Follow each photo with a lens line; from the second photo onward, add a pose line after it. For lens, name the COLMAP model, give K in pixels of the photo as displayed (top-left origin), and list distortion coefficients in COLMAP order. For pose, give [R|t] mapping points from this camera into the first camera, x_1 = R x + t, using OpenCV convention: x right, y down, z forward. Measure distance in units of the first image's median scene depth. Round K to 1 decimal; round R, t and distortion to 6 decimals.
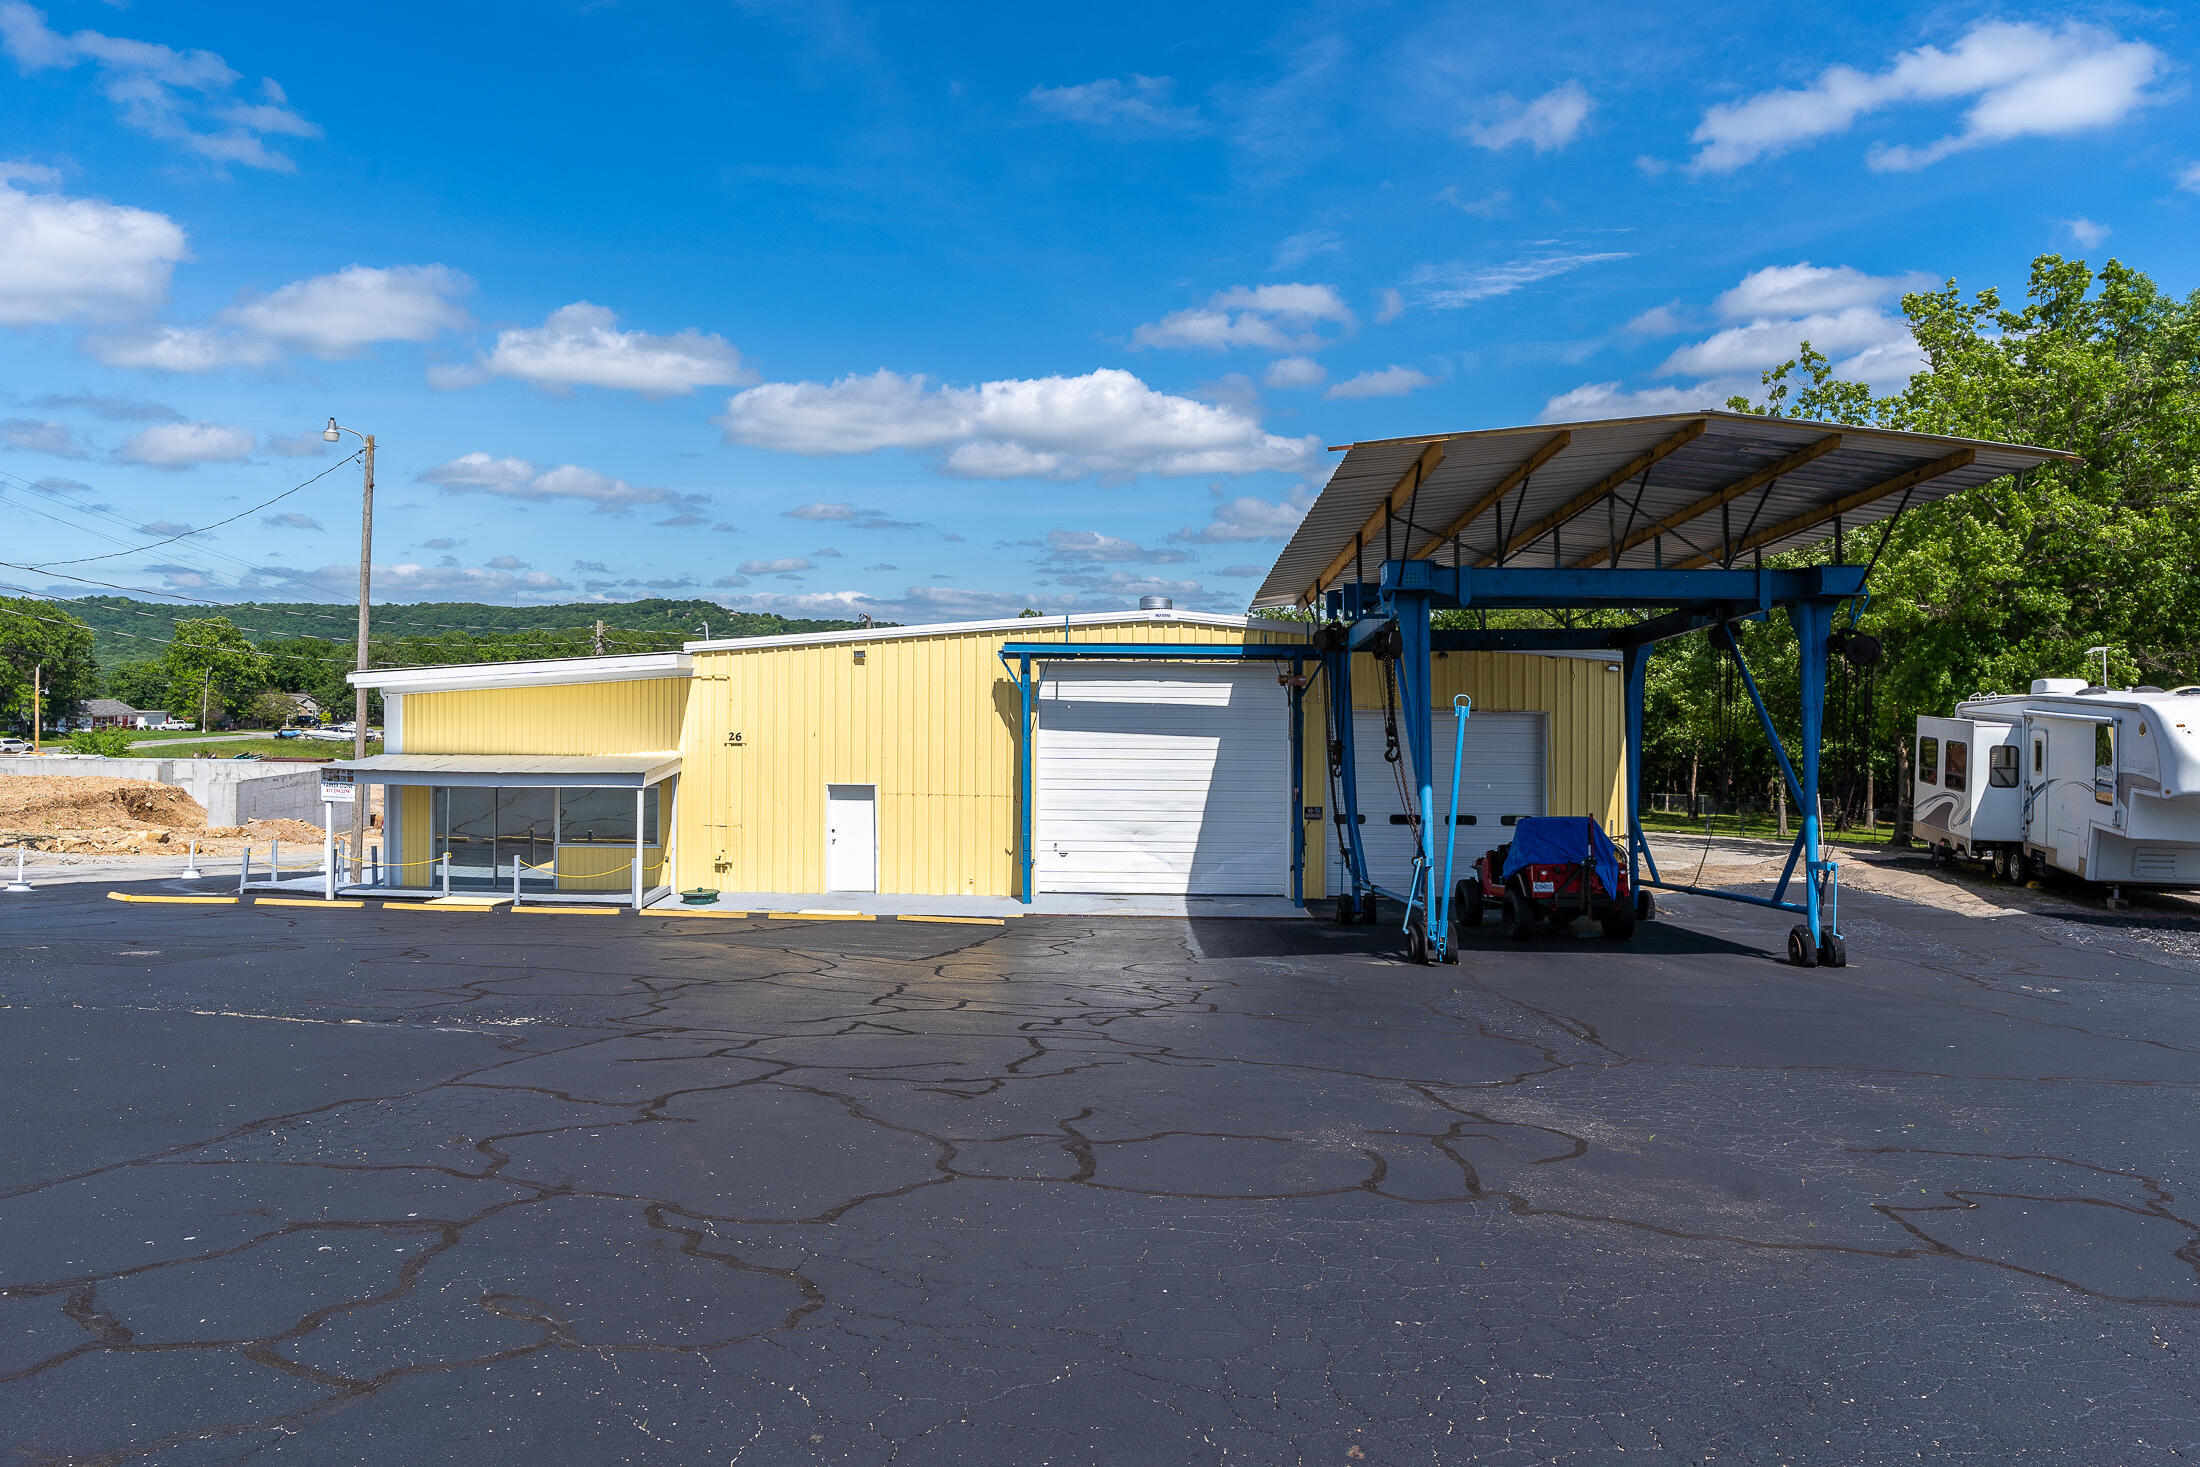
lens RADIAL K [[1526.6, 0, 1100.0], [0, 1526.6, 733.5], [0, 0, 1]] dist [-0.056870, -0.000307]
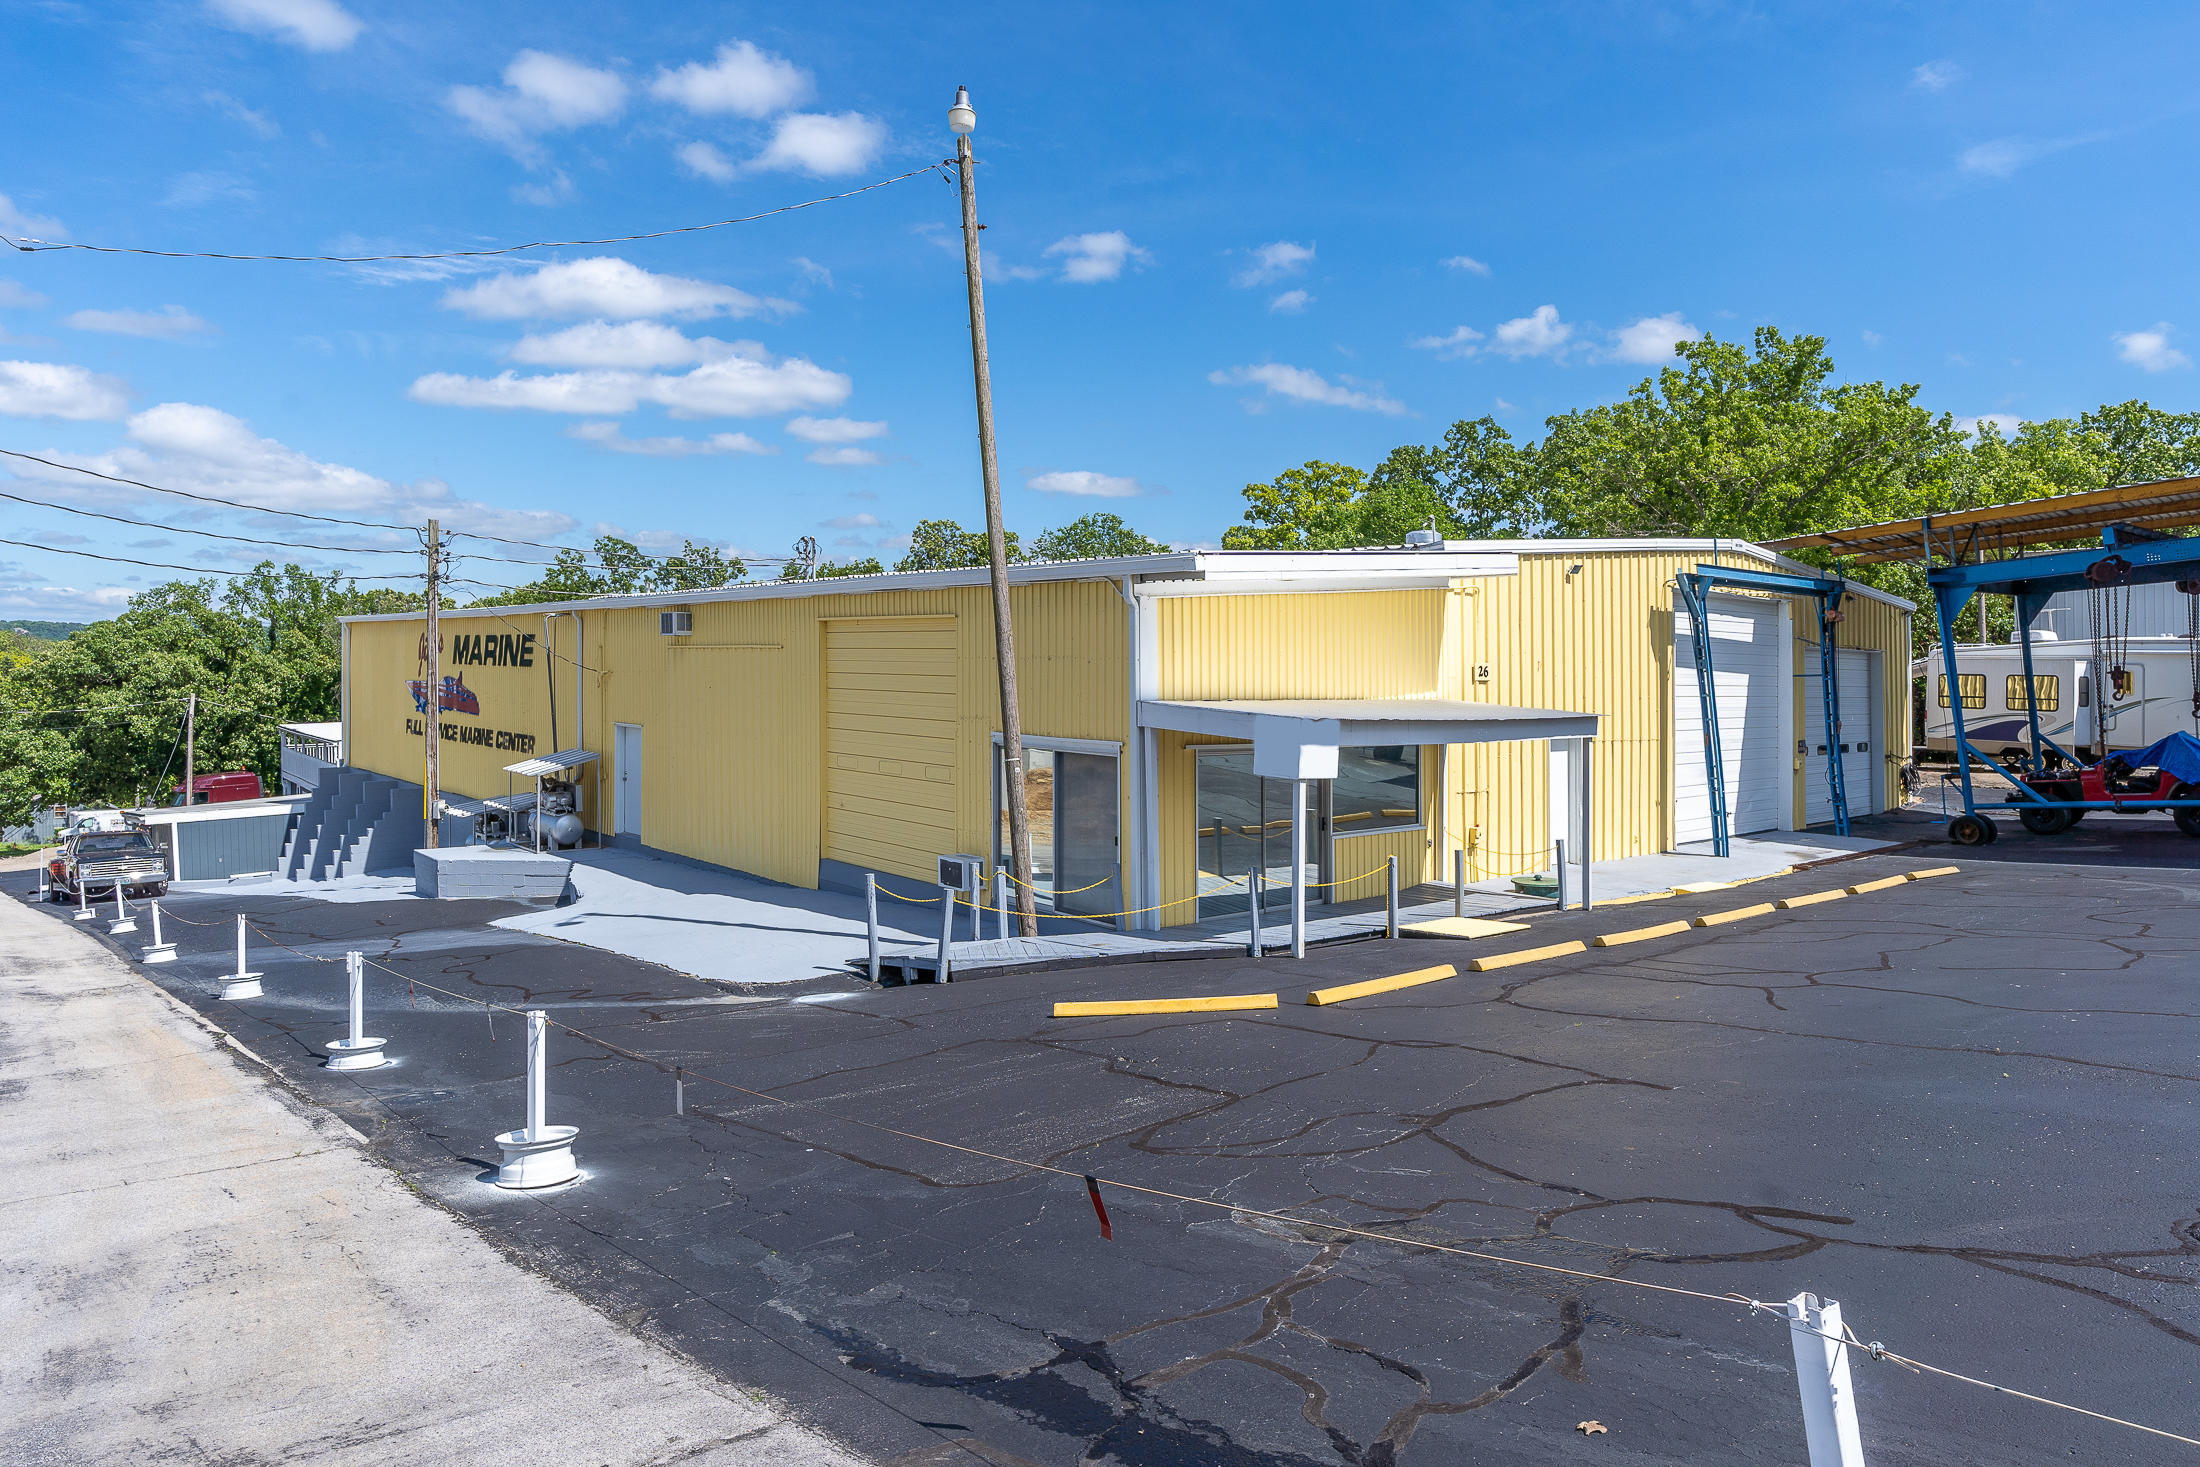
lens RADIAL K [[1359.7, 0, 1100.0], [0, 1359.7, 733.5], [0, 0, 1]] dist [0.005059, 0.001164]
pose [[0.737704, -0.028282, 0.674531, -0.826662], [0.017802, 0.999590, 0.022442, 0.014046], [-0.674889, -0.004548, 0.737905, 0.632608]]
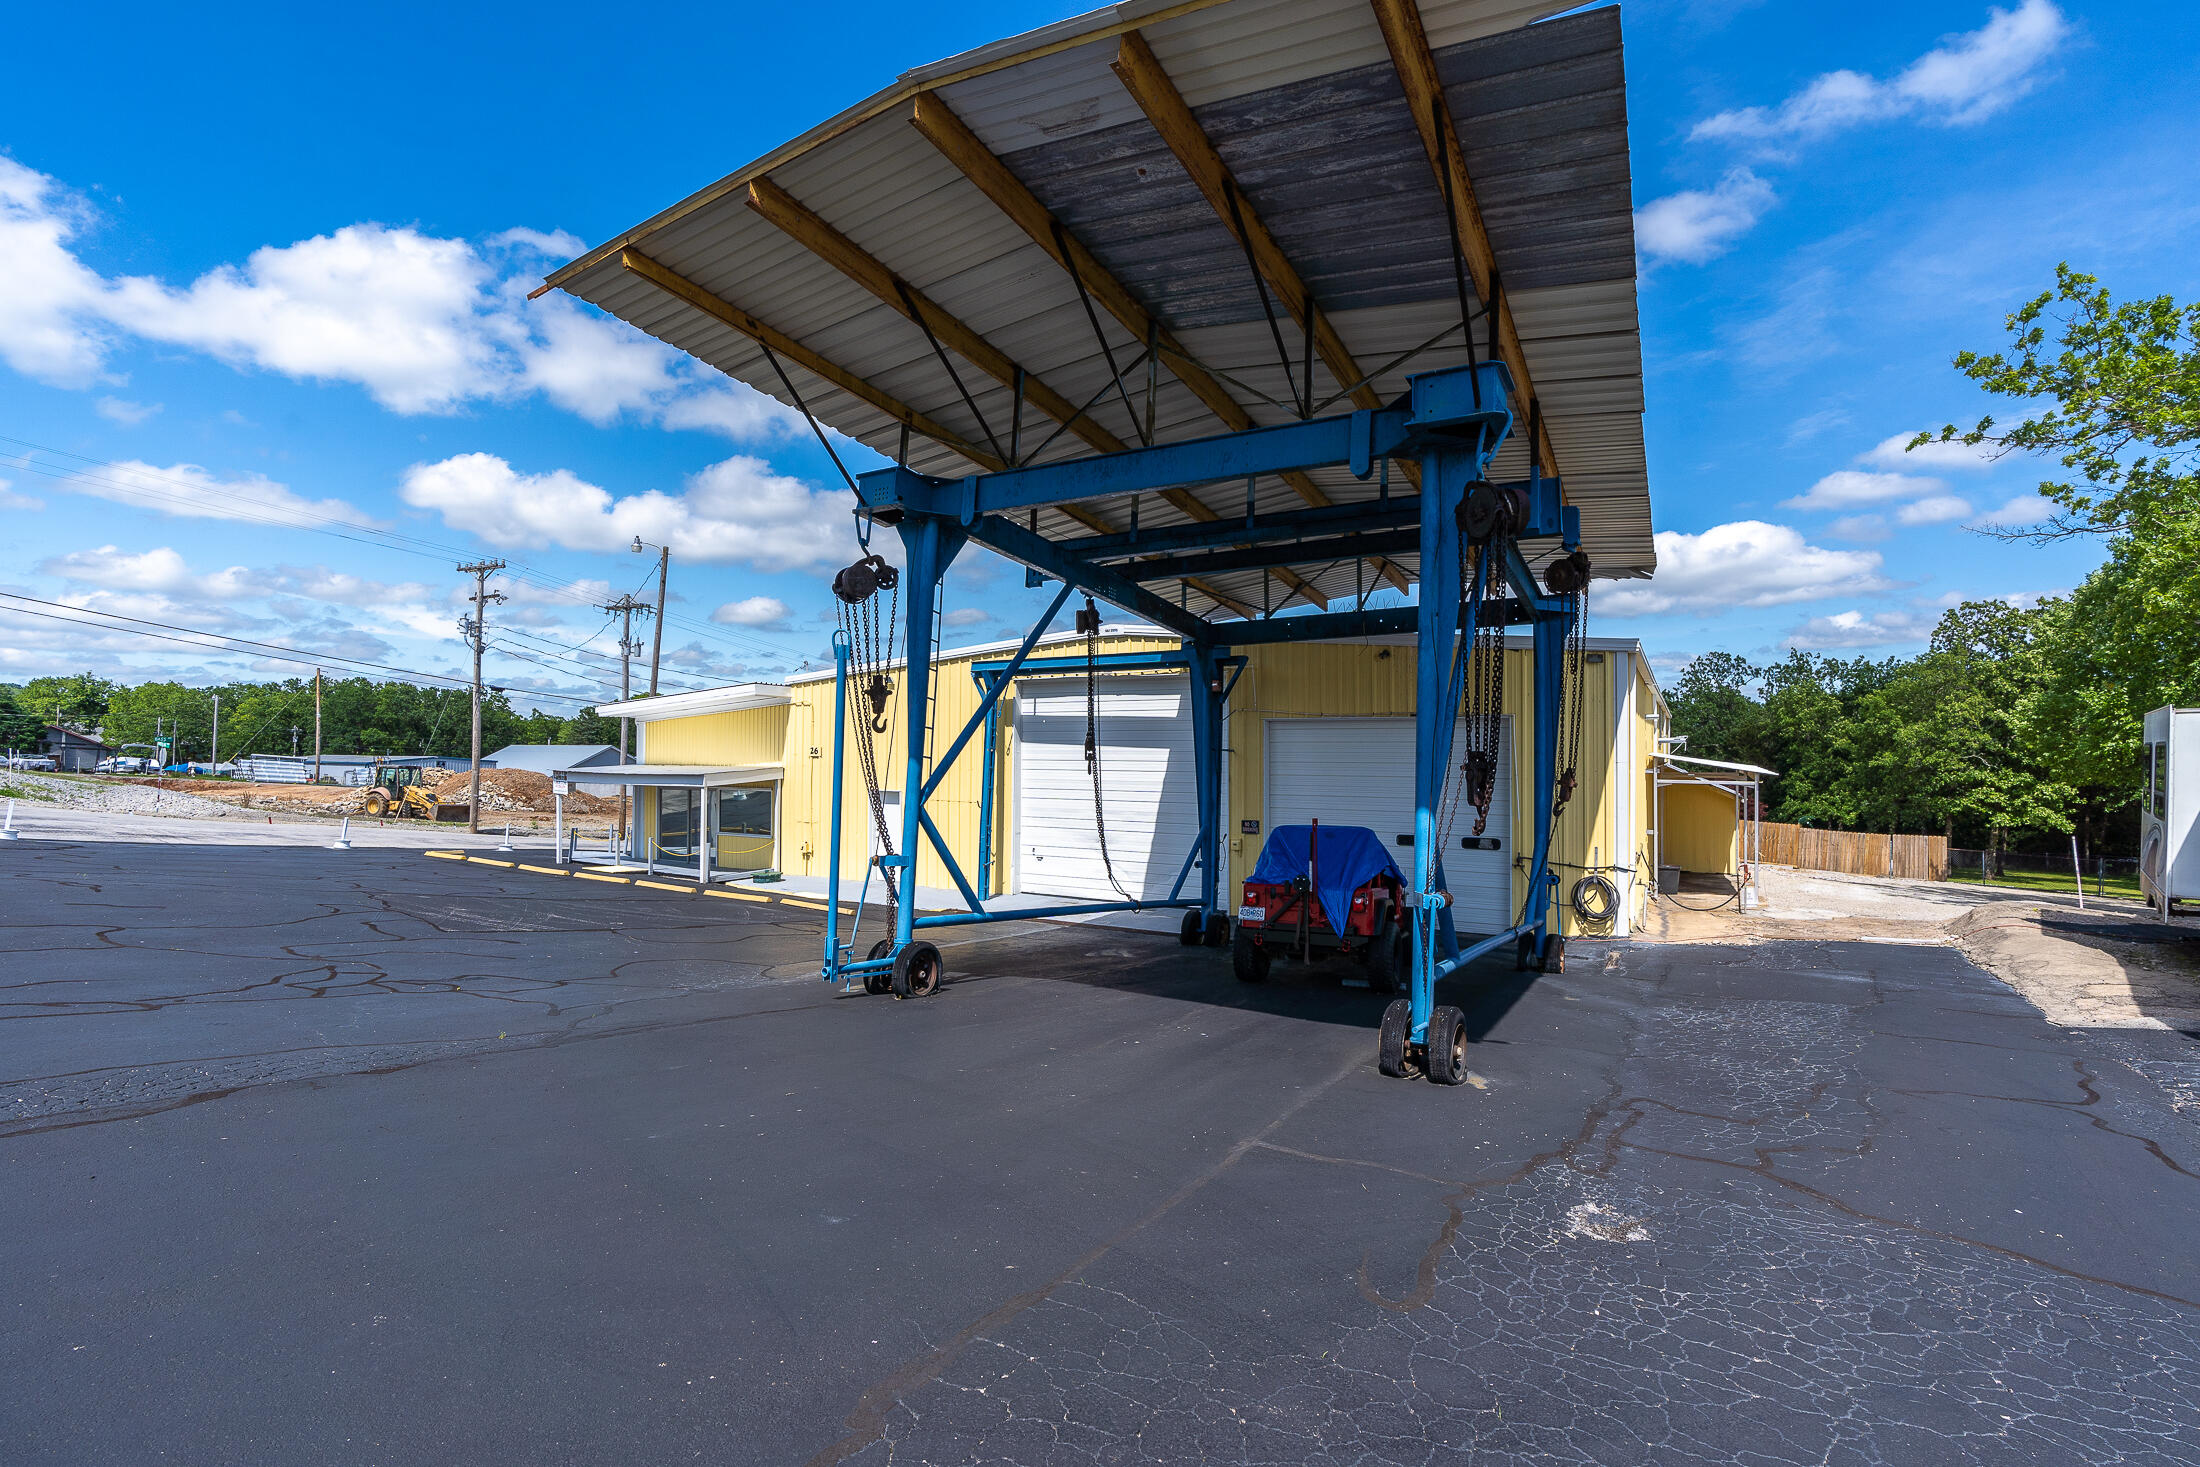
lens RADIAL K [[950.6, 0, 1100.0], [0, 950.6, 733.5], [0, 0, 1]] dist [-0.011950, 0.000193]
pose [[0.869822, -0.015057, -0.493135, 0.347539], [-0.014741, 0.998295, -0.056481, 0.028547], [0.493145, 0.056398, 0.868117, 0.435165]]
